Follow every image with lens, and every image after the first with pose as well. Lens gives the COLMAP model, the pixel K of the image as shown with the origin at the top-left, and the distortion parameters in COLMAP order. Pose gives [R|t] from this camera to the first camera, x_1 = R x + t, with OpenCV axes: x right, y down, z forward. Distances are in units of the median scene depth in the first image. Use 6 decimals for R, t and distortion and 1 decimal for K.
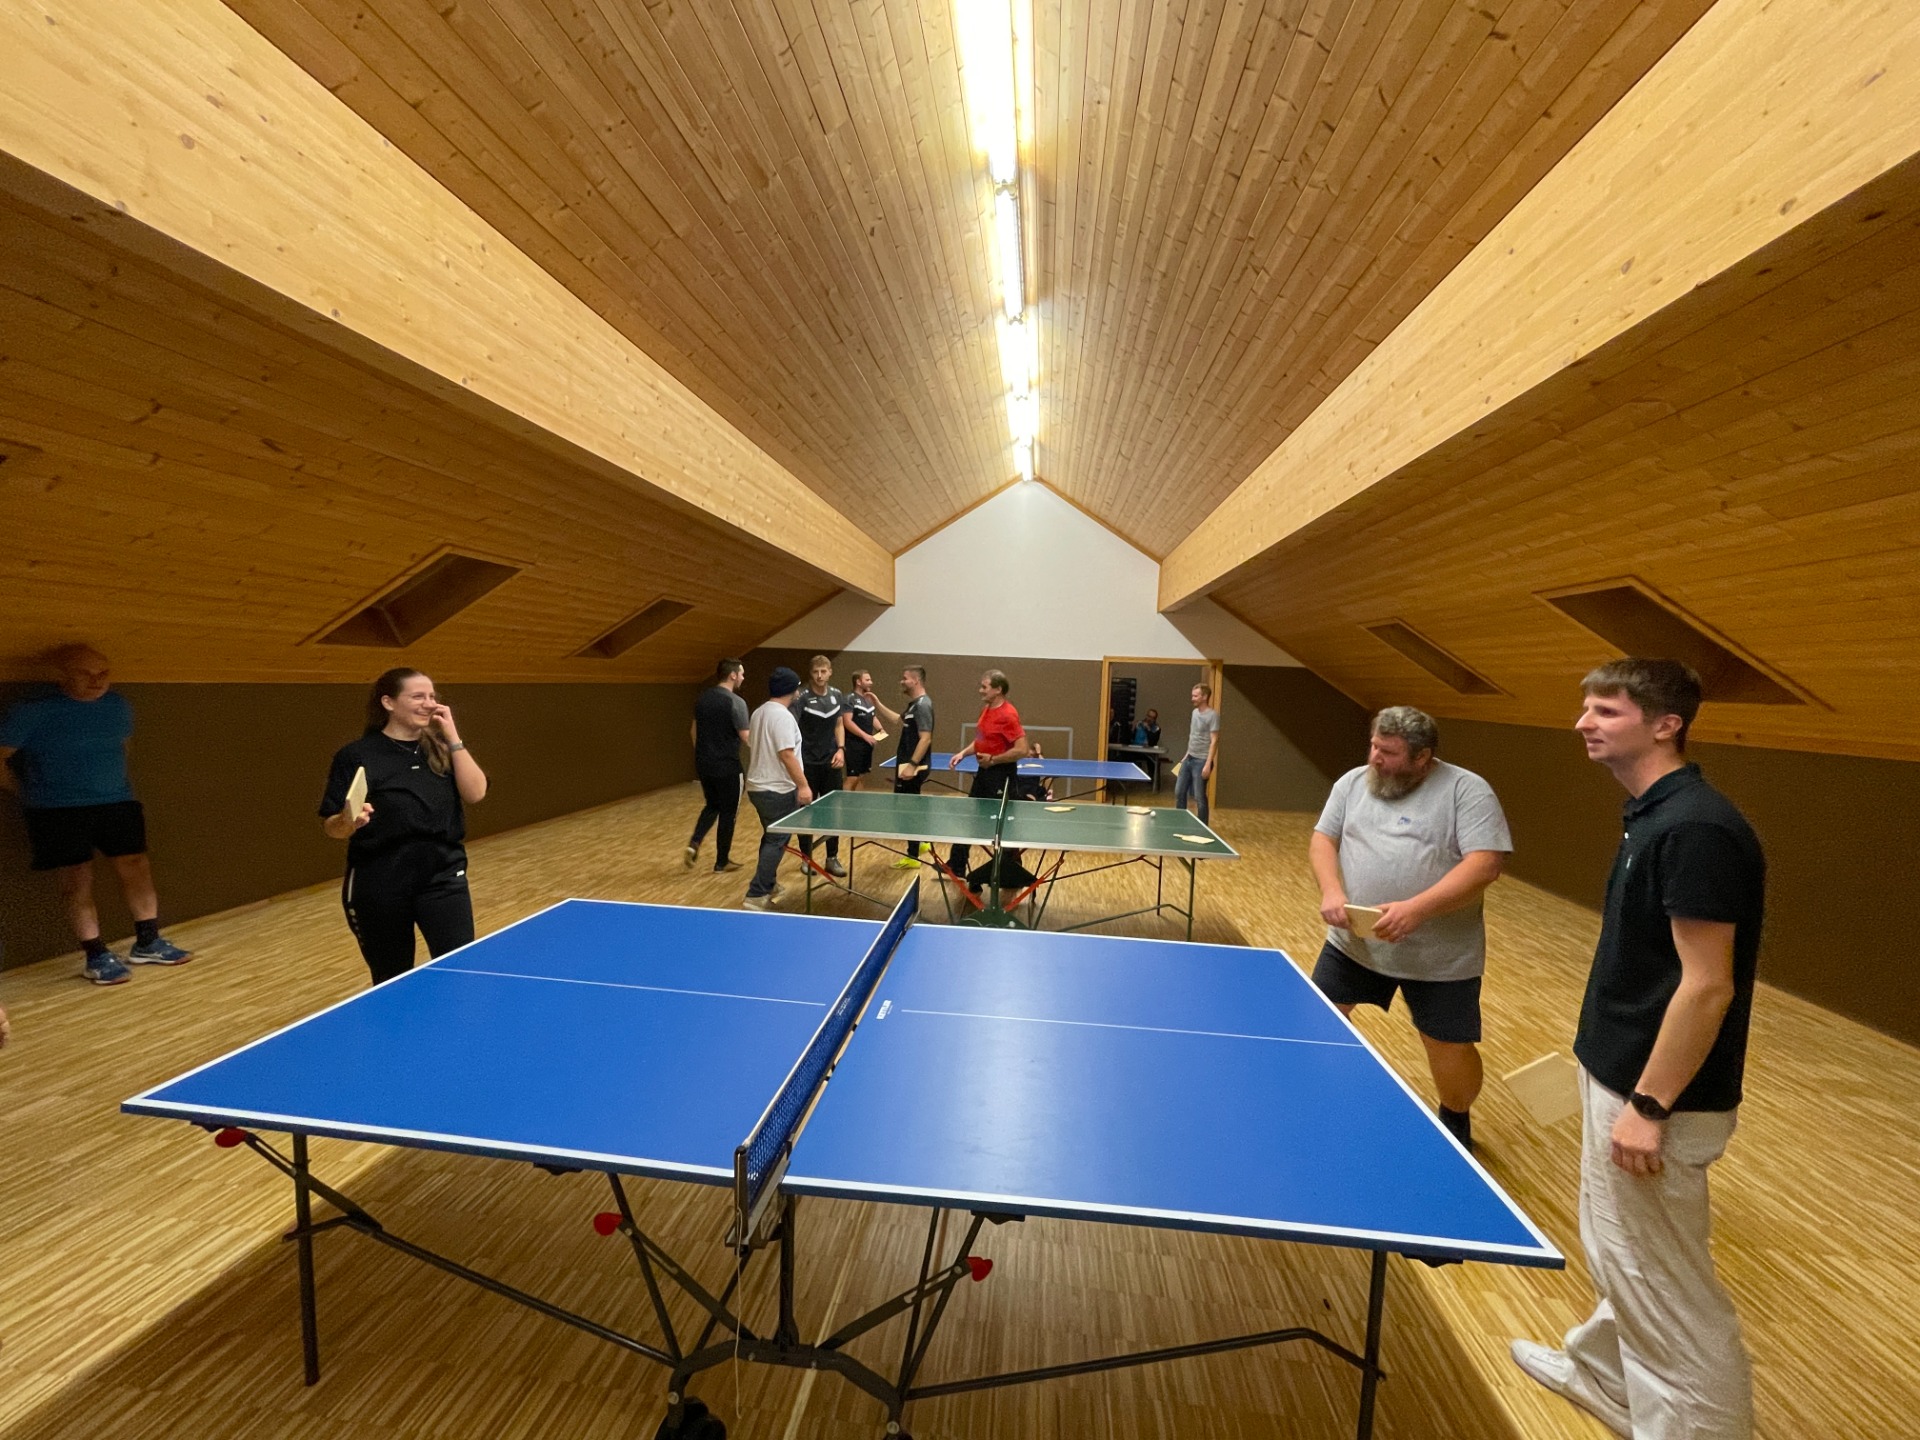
lens RADIAL K [[779.3, 0, 957.8], [0, 779.3, 718.6], [0, 0, 1]] dist [-0.005144, 0.000356]
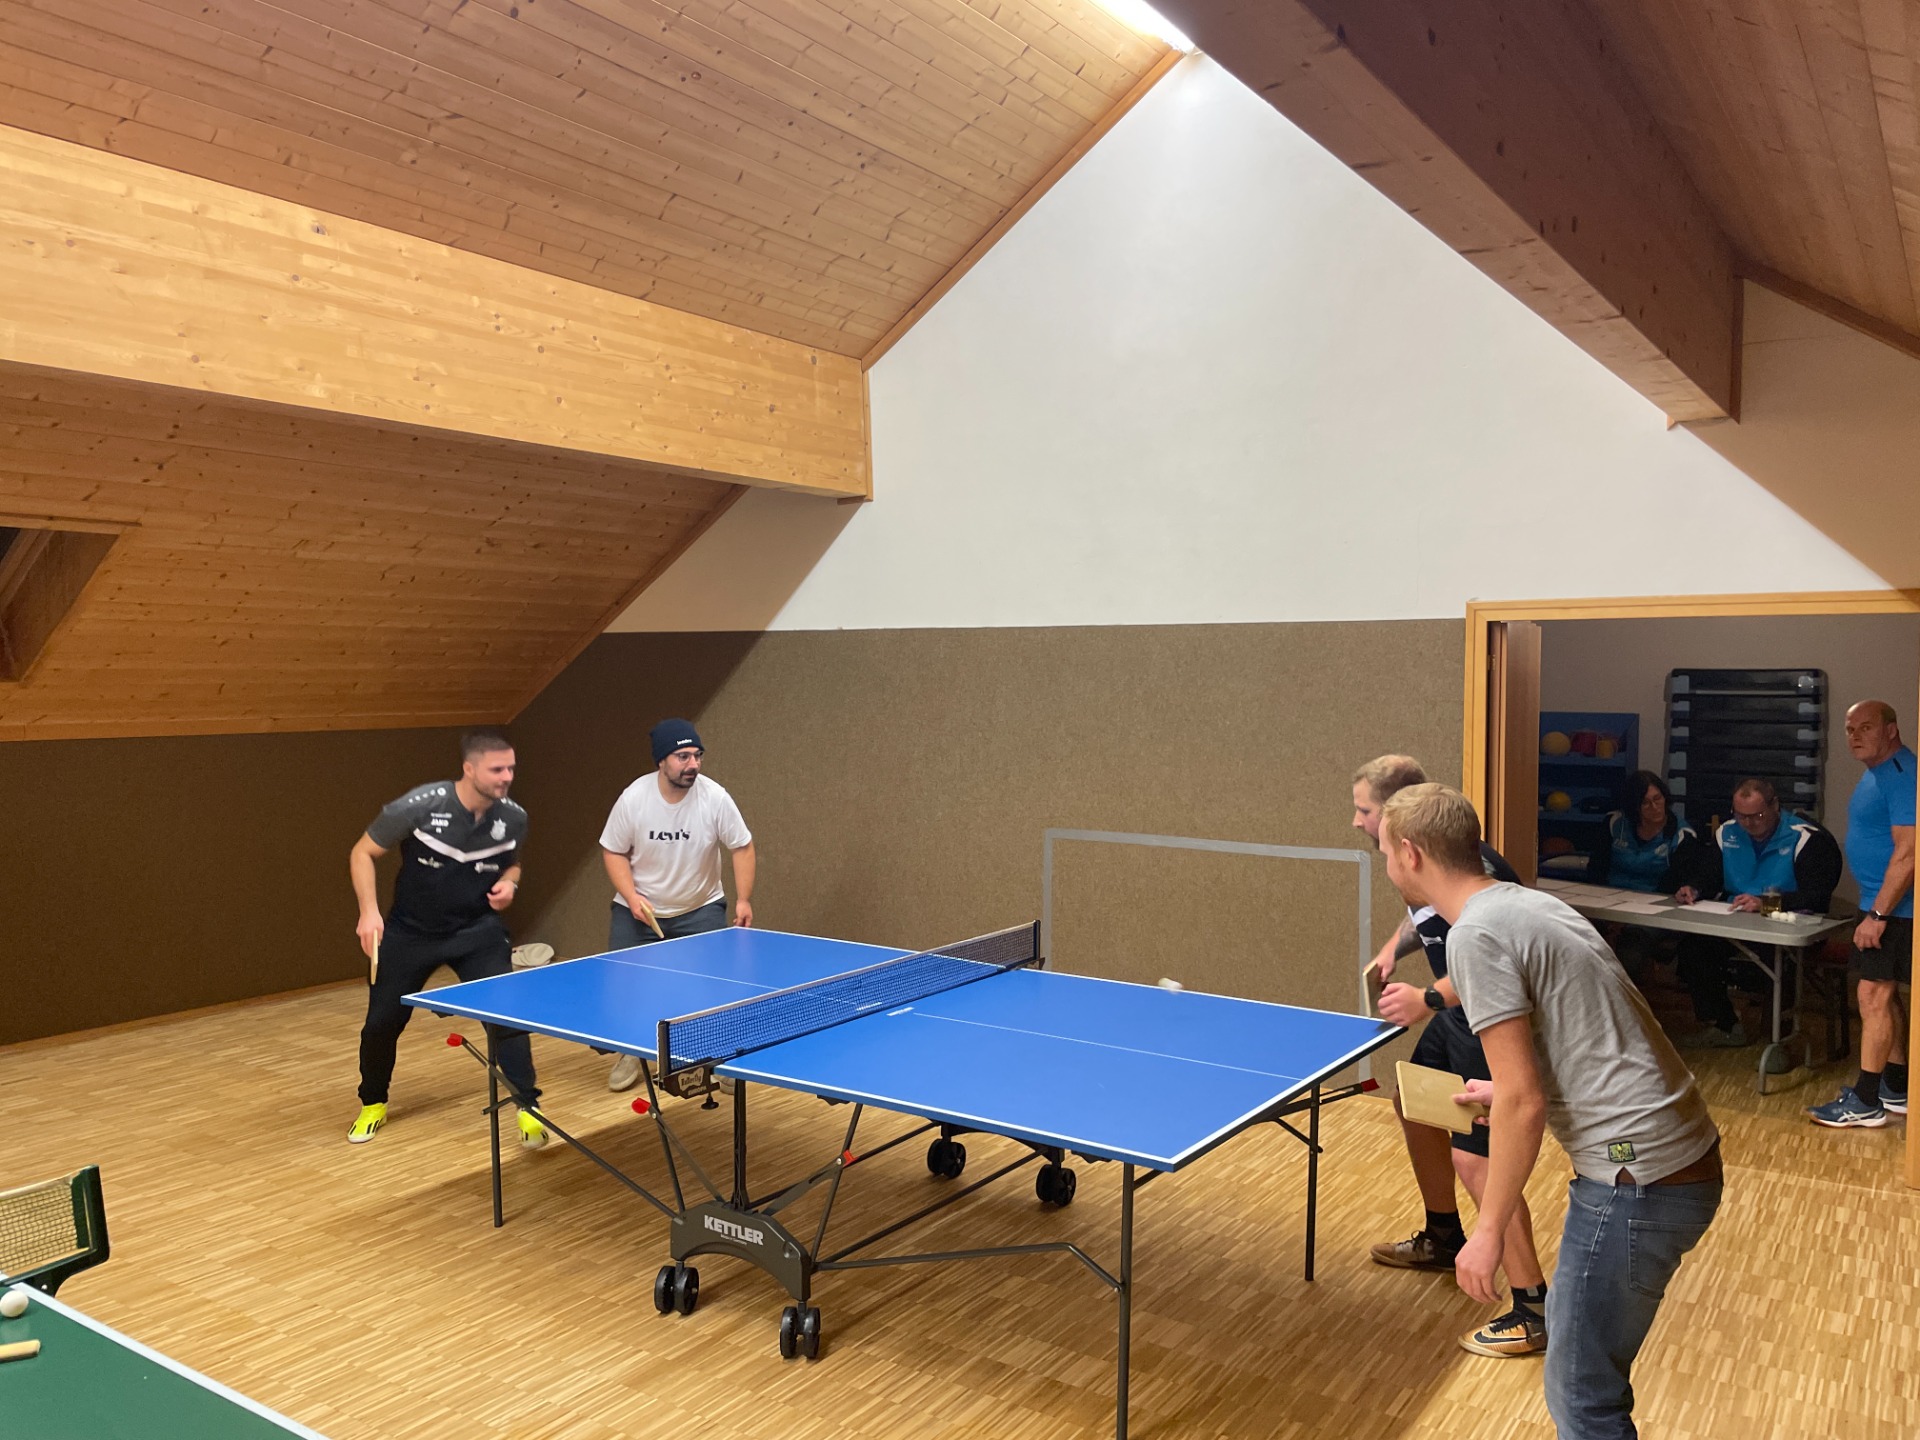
lens RADIAL K [[1461.7, 0, 938.9], [0, 1461.7, 717.8], [0, 0, 1]] dist [0.085363, -0.106222]
pose [[0.876063, -0.022939, -0.481651, 0.587685], [0.008729, 0.999459, -0.031724, -0.048670], [0.482118, 0.023588, 0.875789, 0.924680]]
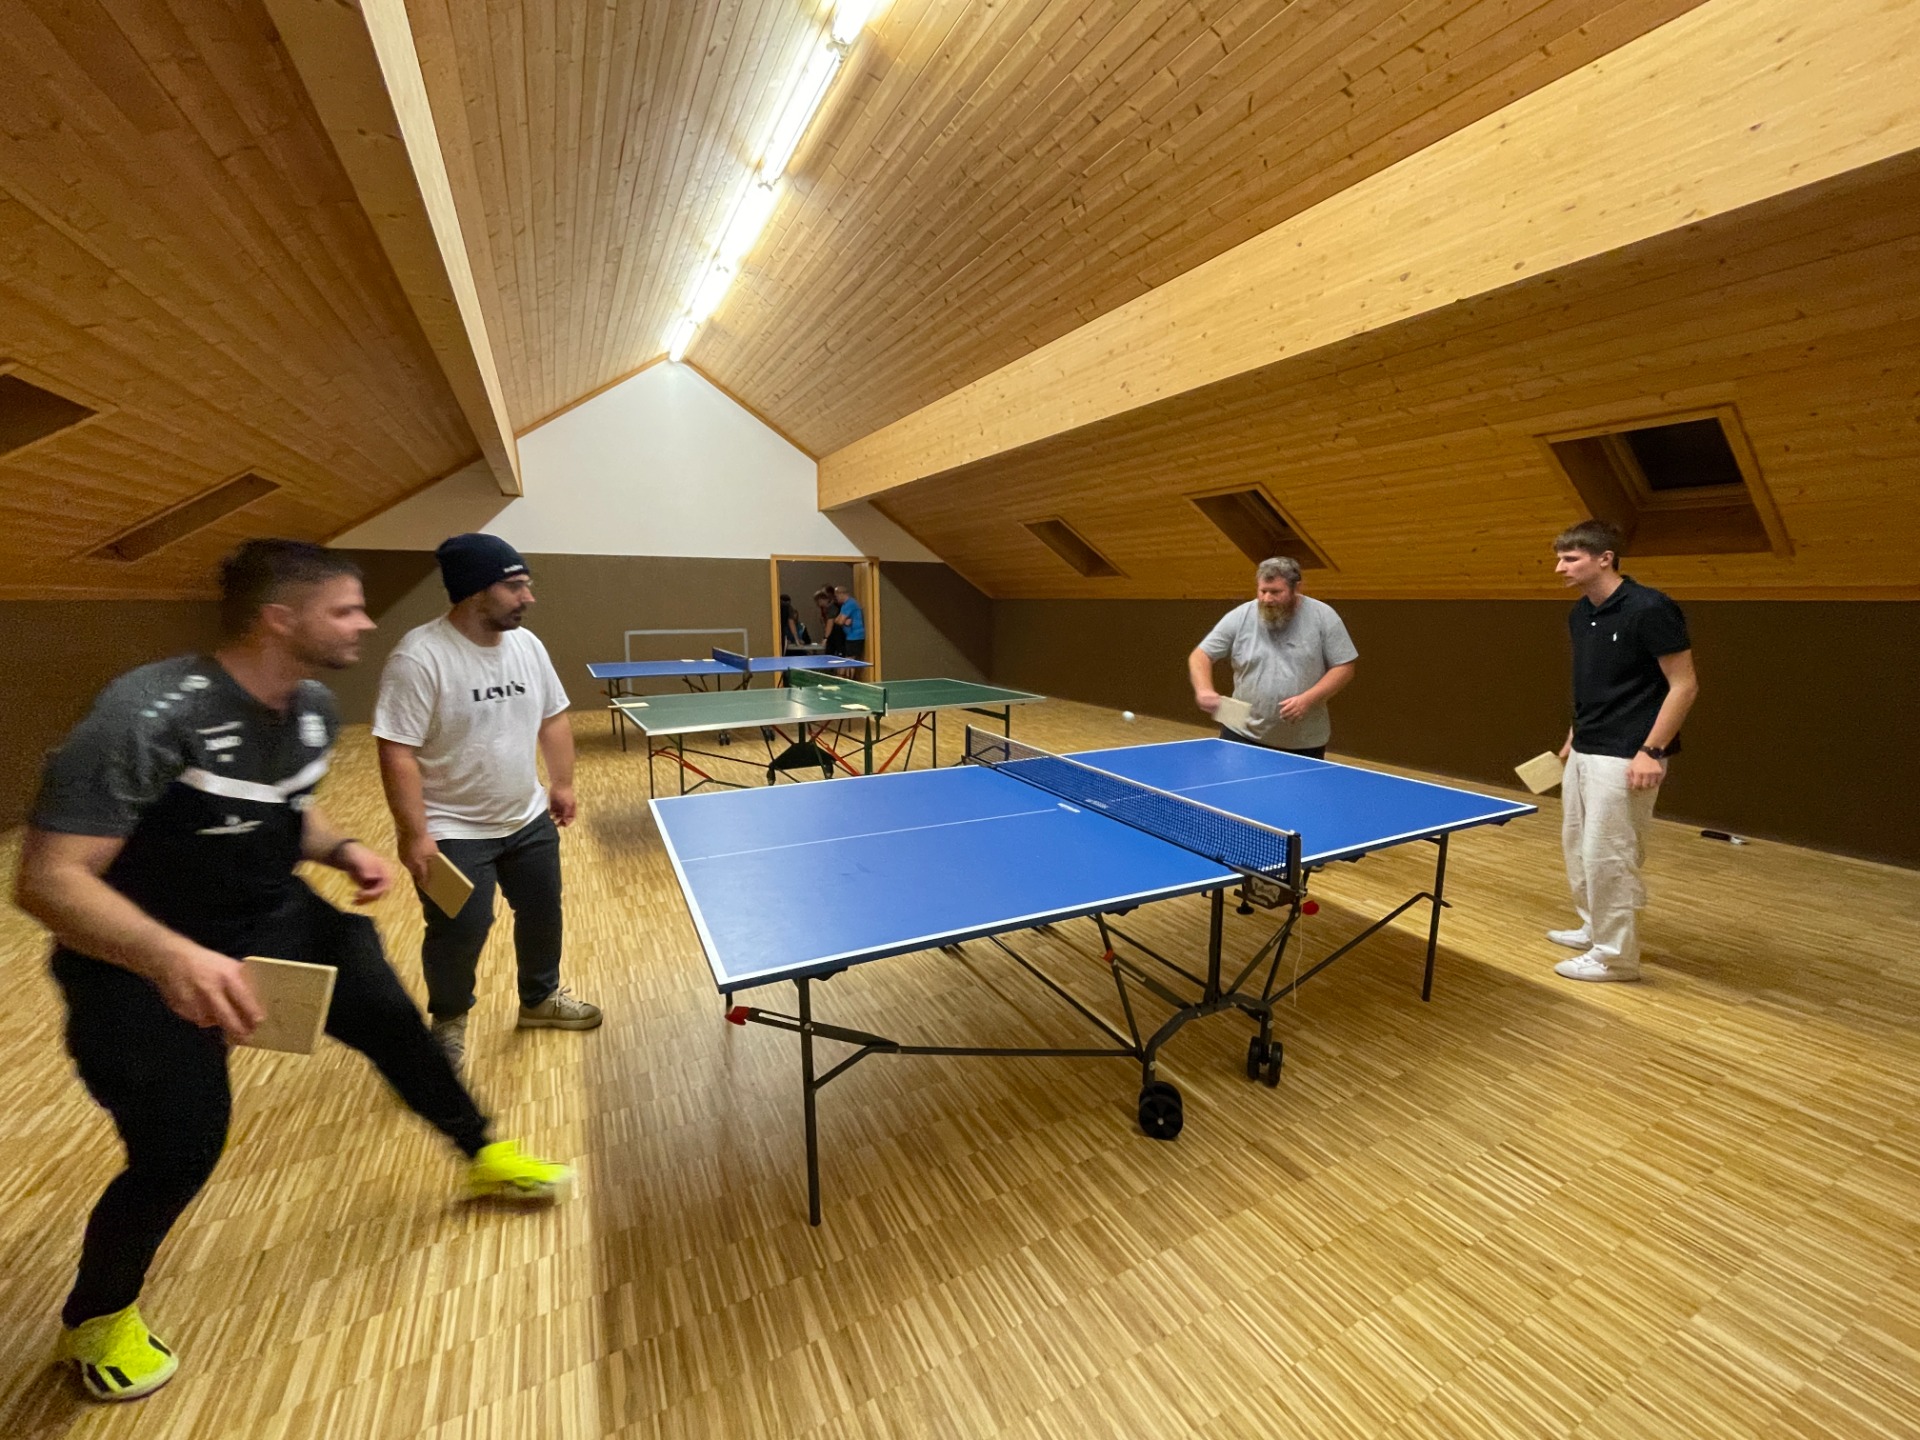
lens RADIAL K [[779.3, 0, 961.5], [0, 779.3, 721.8], [0, 0, 1]] dist [-0.005144, 0.000356]
pose [[0.829081, -0.126413, 0.544651, -0.385998], [0.062469, 0.988950, 0.134442, 0.026581], [-0.555628, -0.077440, 0.827817, 0.040070]]
